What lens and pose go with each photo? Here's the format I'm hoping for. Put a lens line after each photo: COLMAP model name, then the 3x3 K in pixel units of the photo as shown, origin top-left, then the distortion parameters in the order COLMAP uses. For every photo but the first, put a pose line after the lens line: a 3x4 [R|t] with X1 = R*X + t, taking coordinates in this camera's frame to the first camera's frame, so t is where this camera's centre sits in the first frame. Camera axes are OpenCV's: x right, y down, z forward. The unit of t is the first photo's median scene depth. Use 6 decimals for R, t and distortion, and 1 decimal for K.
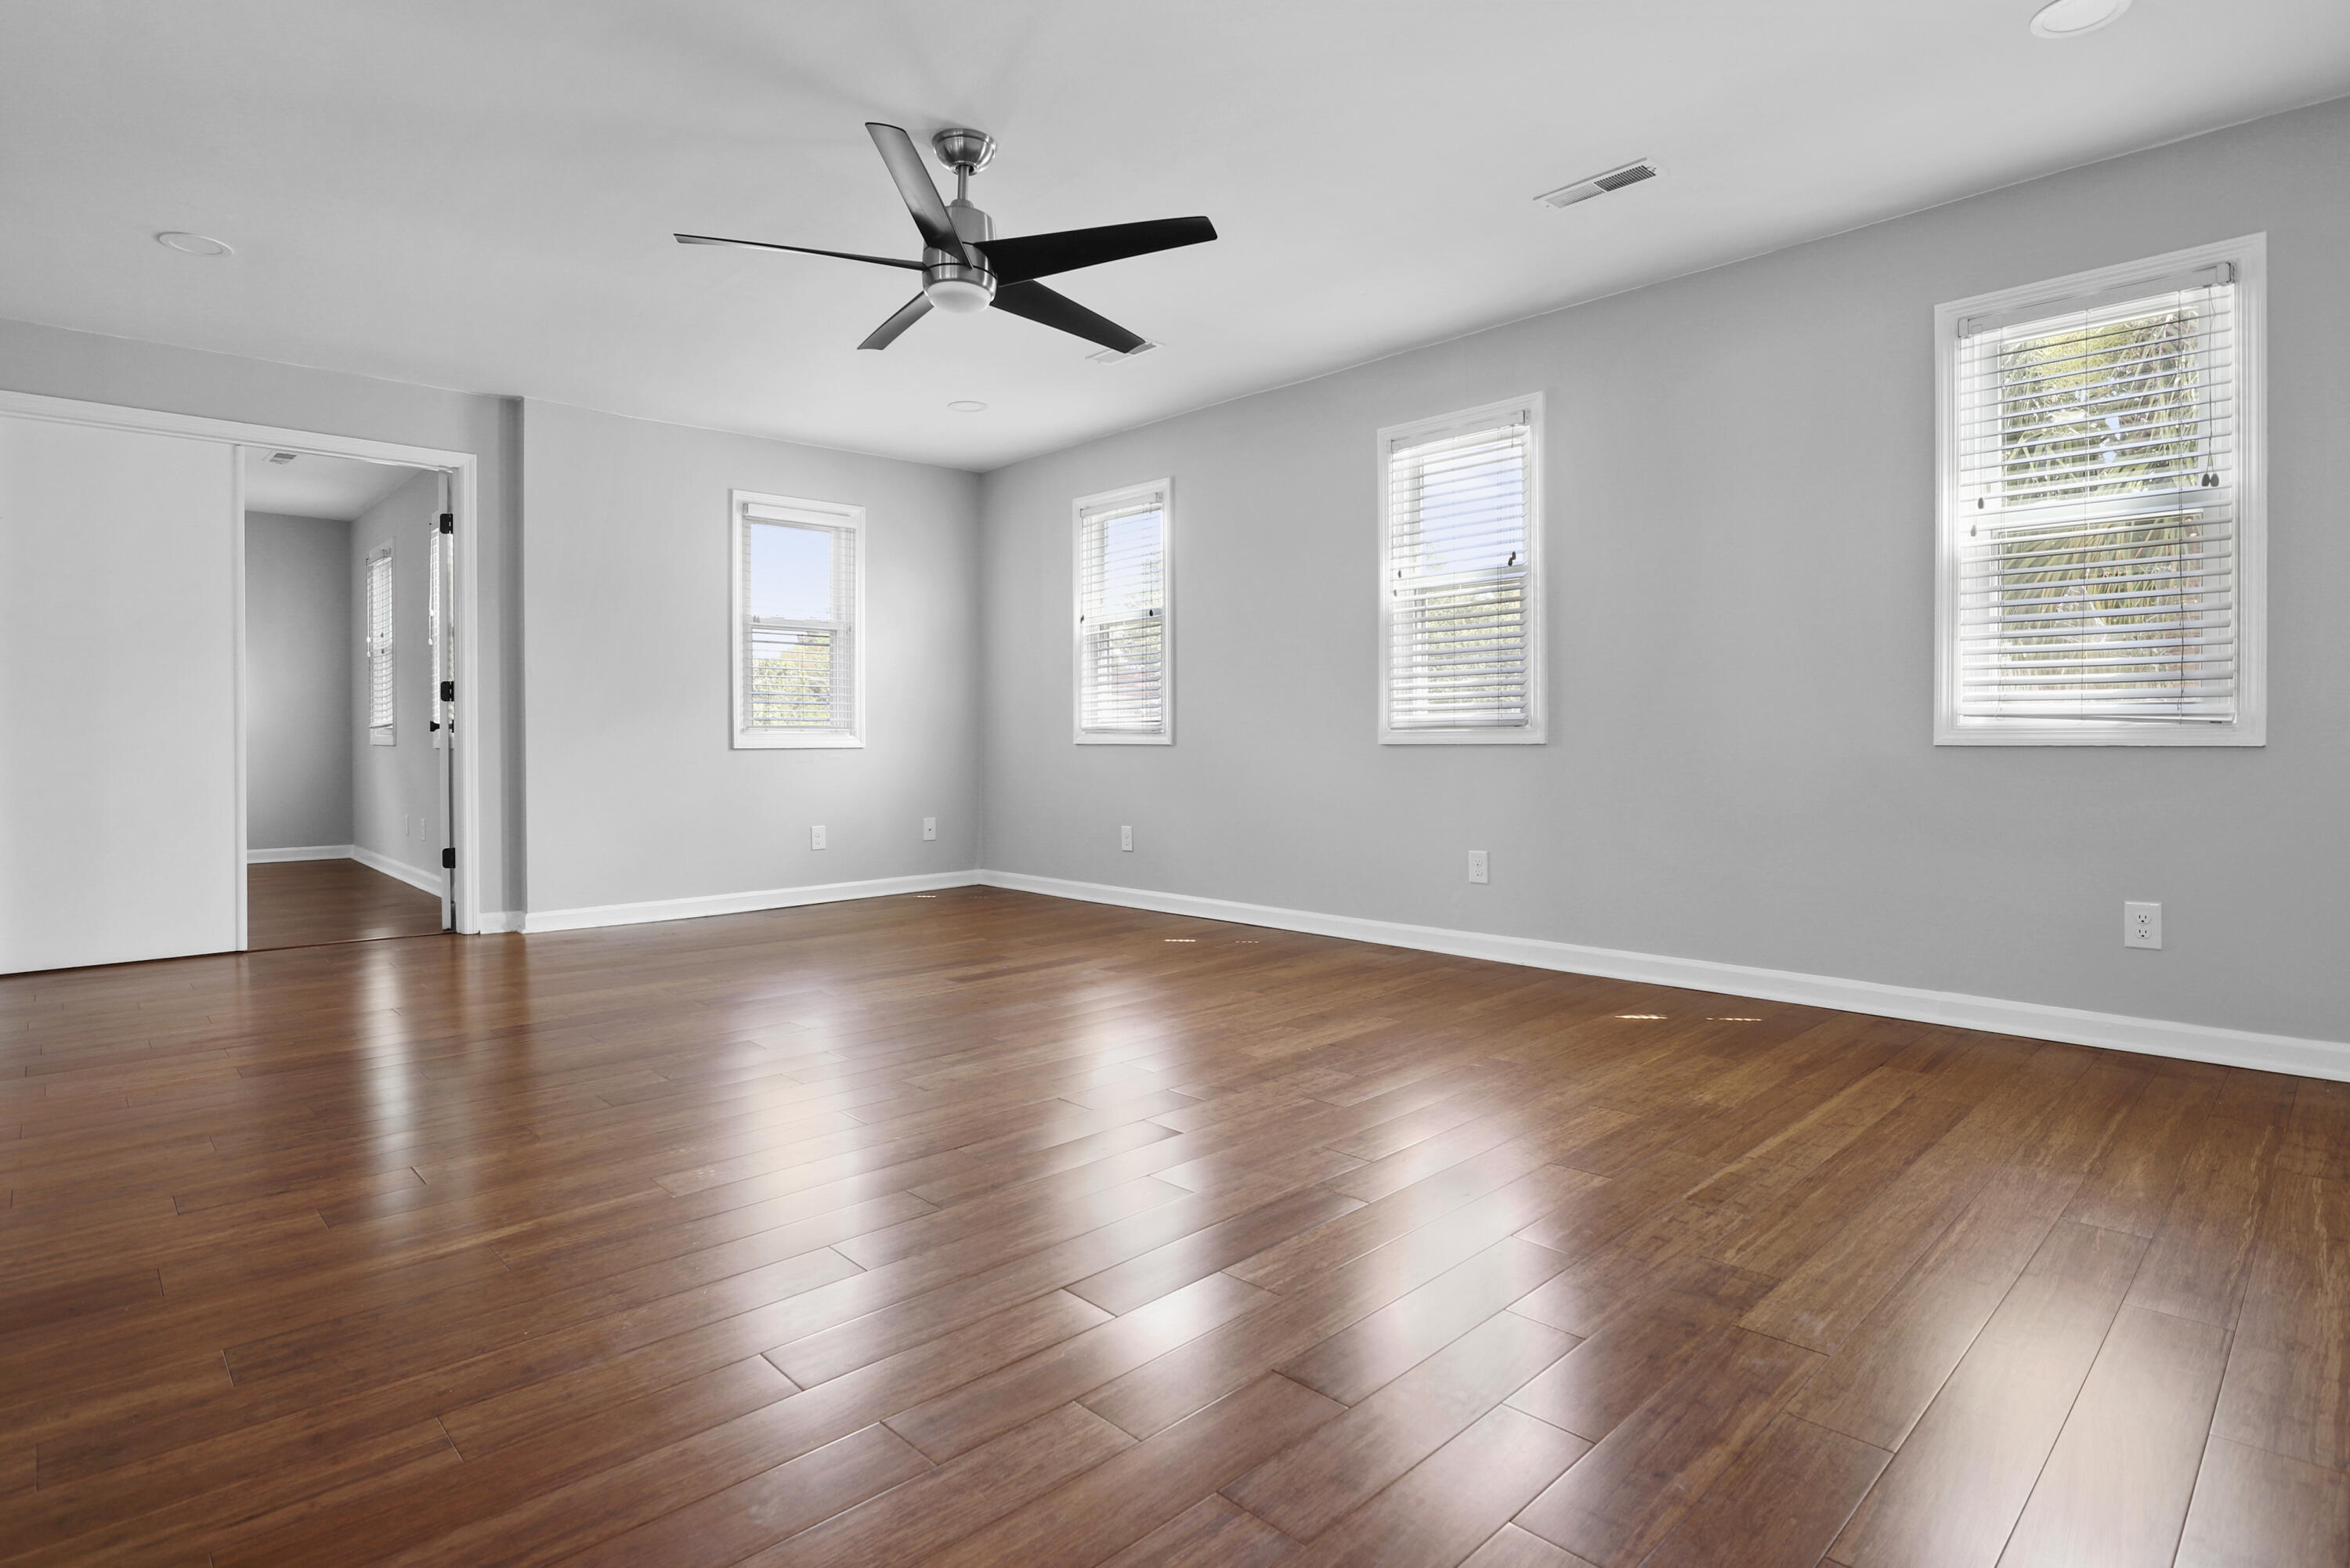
lens RADIAL K [[1200.9, 0, 1168.1], [0, 1200.9, 768.2], [0, 0, 1]] dist [-0.017768, -0.000402]
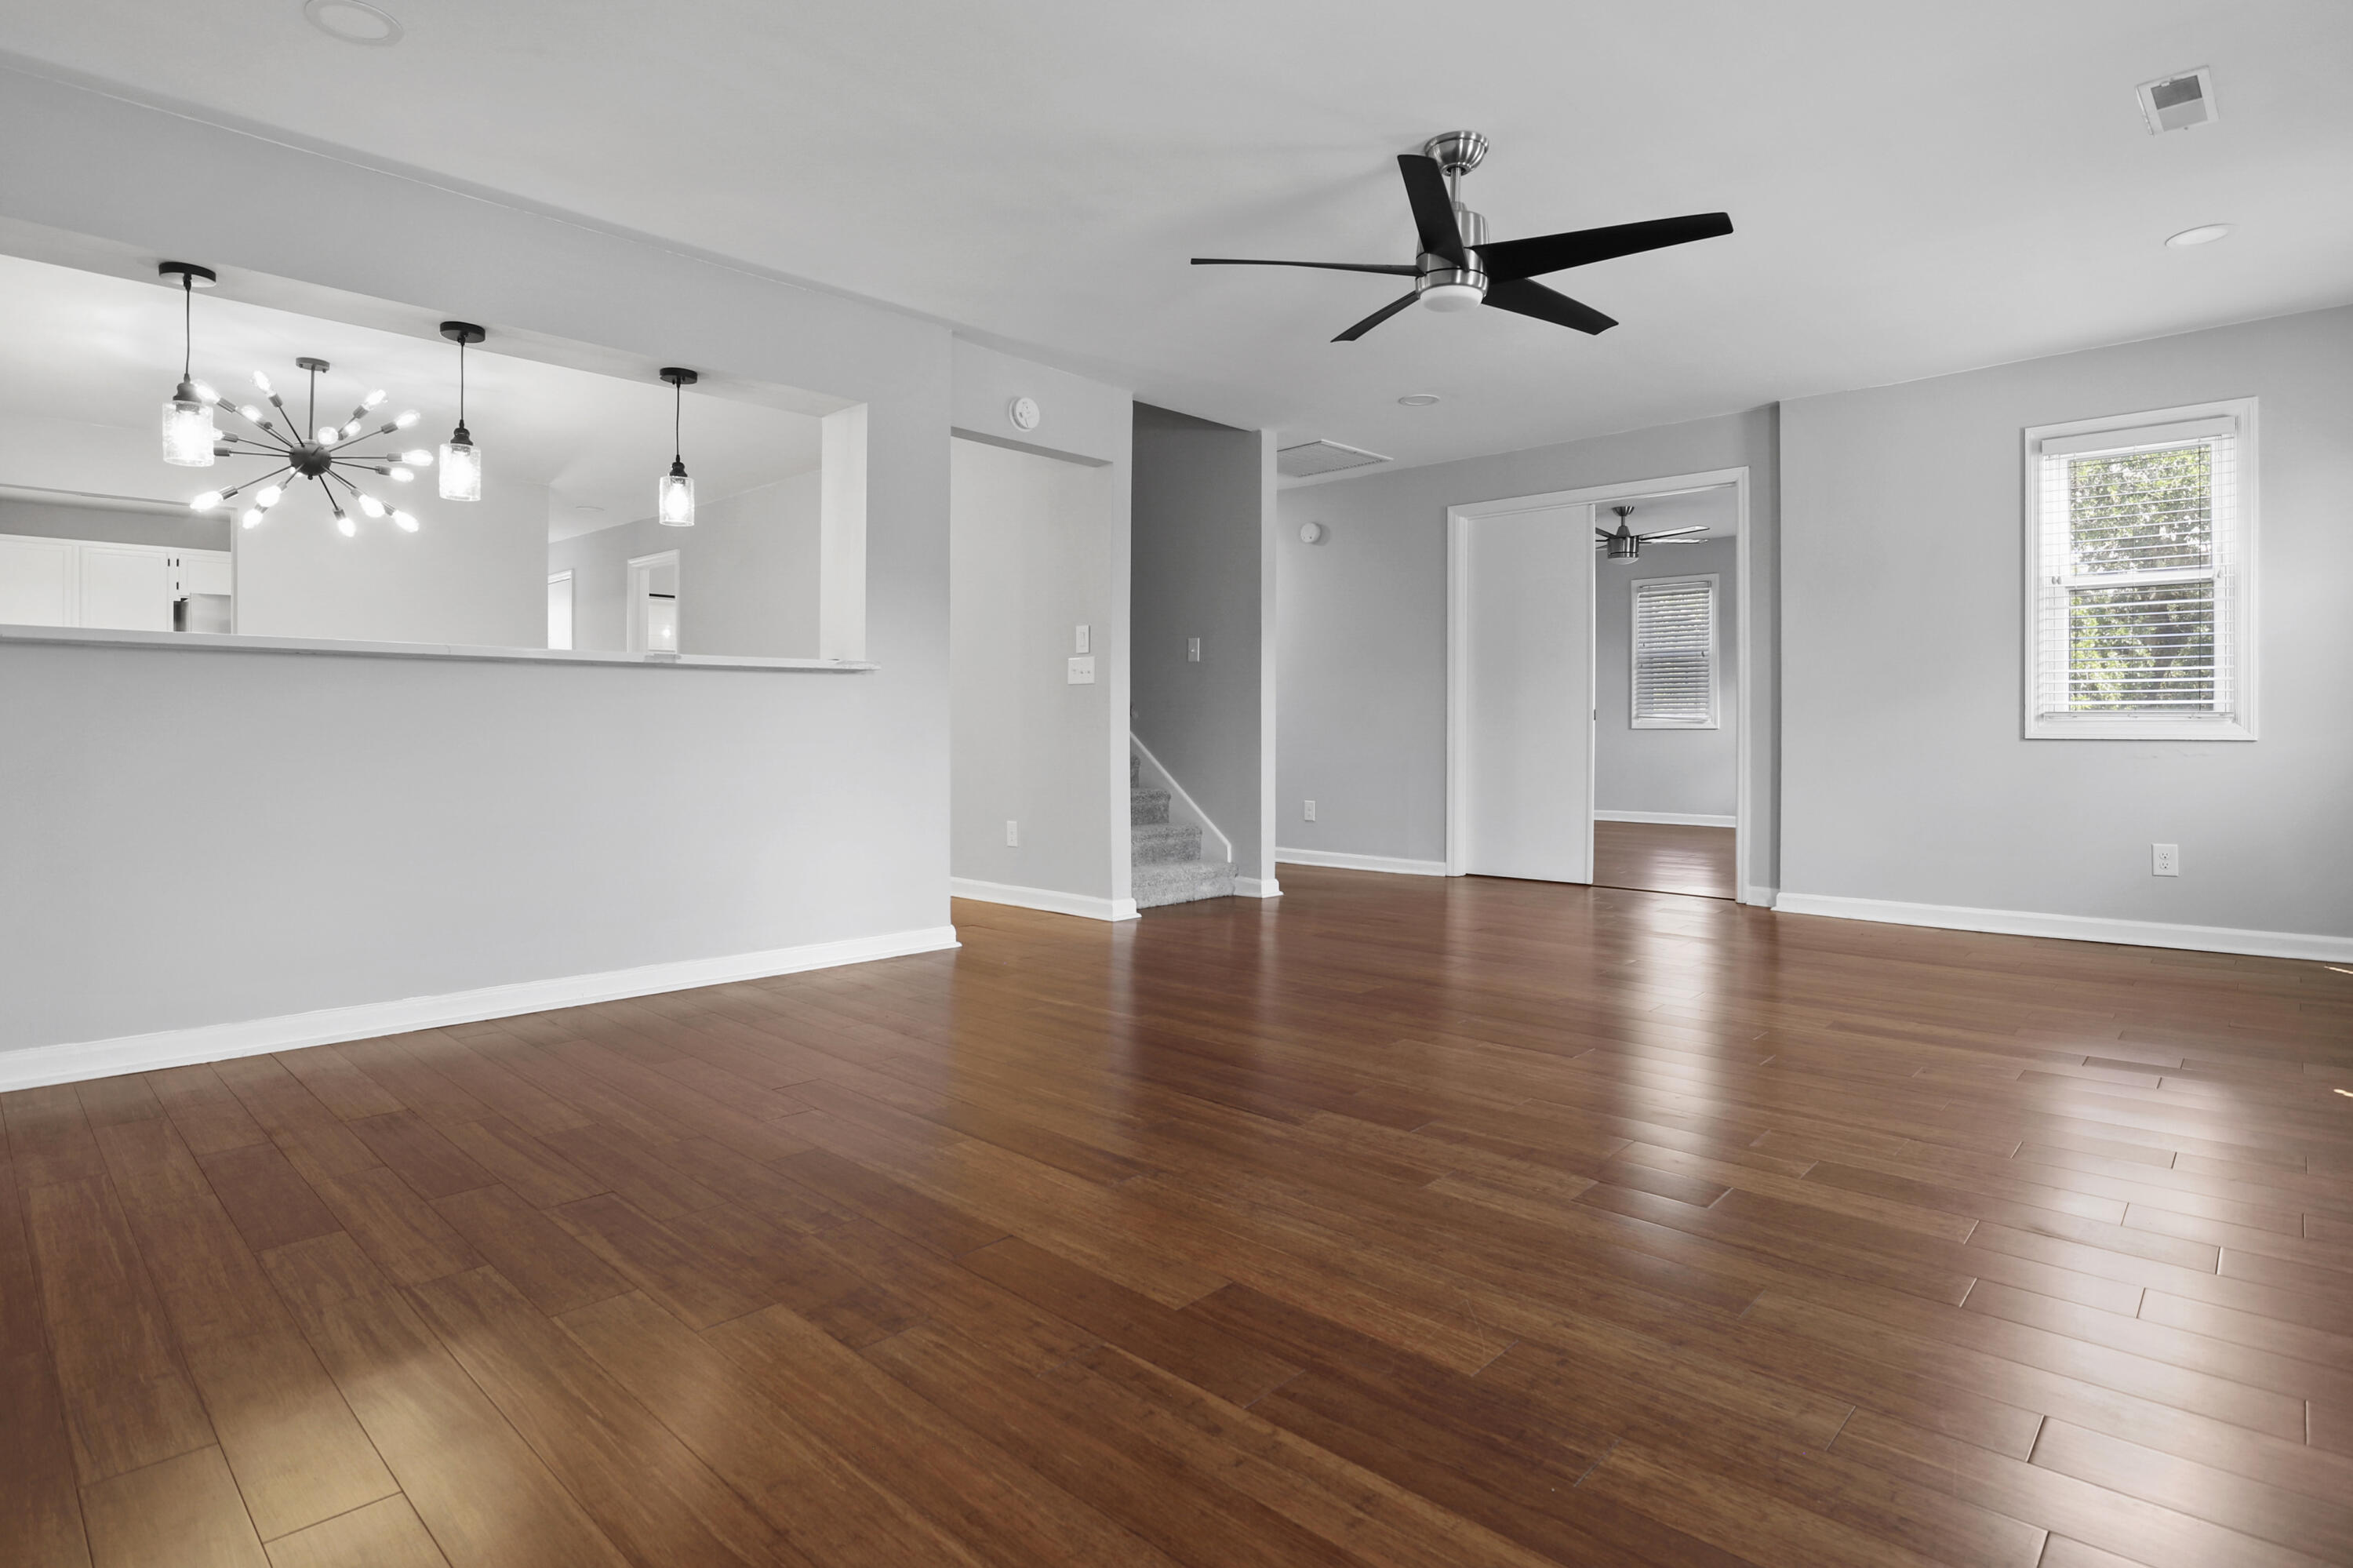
lens RADIAL K [[1174.7, 0, 1169.2], [0, 1174.7, 725.4], [0, 0, 1]] dist [-0.019913, -0.000449]
pose [[0.051050, -0.000649, -0.998696, 0.564554], [-0.022901, 0.999736, -0.001820, -0.014659], [0.998434, 0.022964, 0.051022, 0.478890]]
